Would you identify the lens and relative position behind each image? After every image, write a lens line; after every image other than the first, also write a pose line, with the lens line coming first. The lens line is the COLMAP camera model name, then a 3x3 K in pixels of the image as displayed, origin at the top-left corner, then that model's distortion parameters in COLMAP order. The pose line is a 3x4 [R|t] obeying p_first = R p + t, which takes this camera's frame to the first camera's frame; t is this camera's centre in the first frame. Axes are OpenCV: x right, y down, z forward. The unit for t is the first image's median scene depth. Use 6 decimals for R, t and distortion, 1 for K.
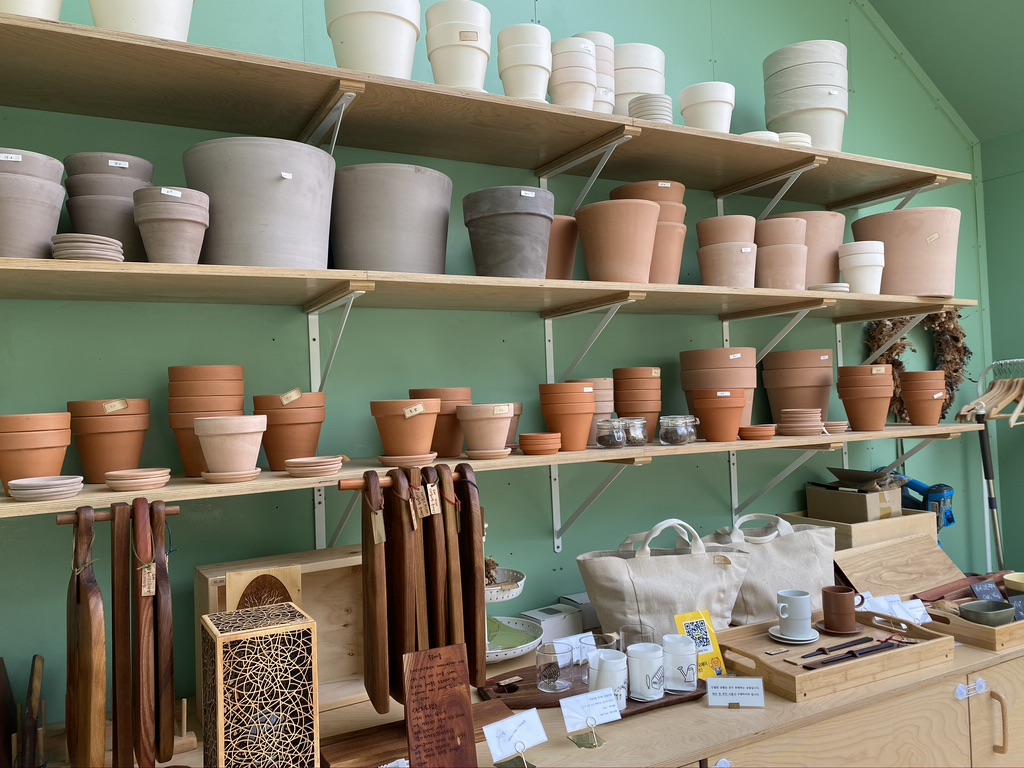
lens RADIAL K [[794.6, 0, 512.4], [0, 794.6, 383.2], [0, 0, 1]] dist [0.003715, 0.017245]
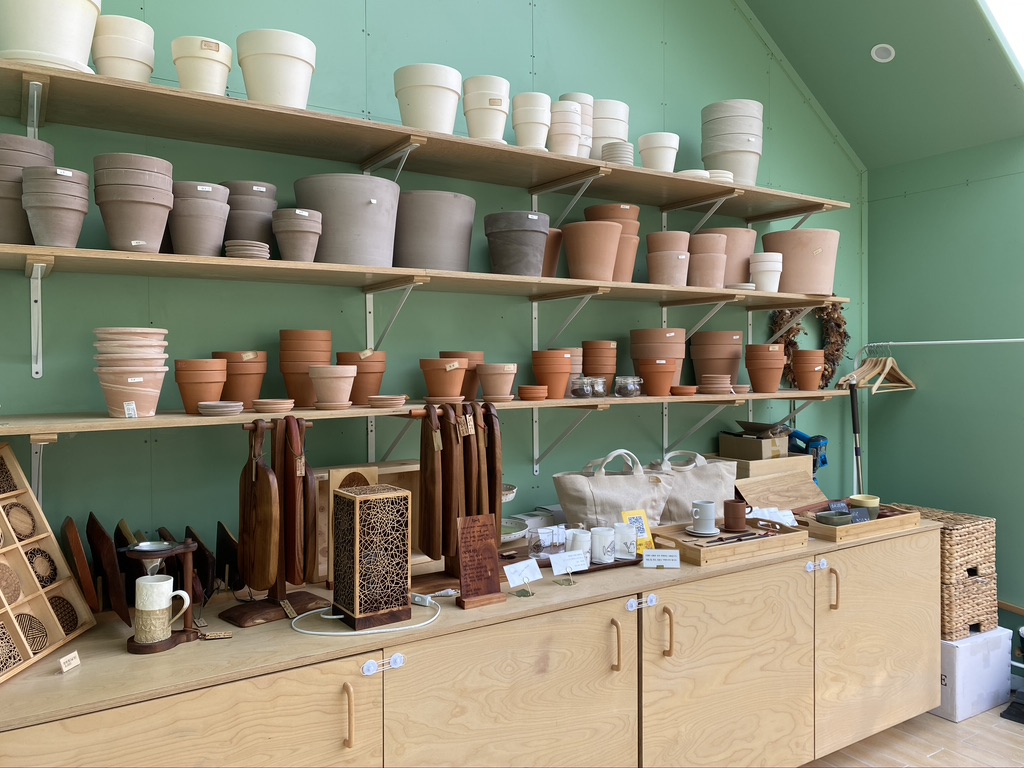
lens RADIAL K [[804.9, 0, 510.6], [0, 804.9, 384.1], [0, 0, 1]] dist [0.046088, -0.012665]
pose [[0.996396, 0.029927, 0.079366, -0.120288], [-0.033426, 0.998510, 0.043133, 0.000405], [-0.077957, -0.045631, 0.995912, -0.432917]]
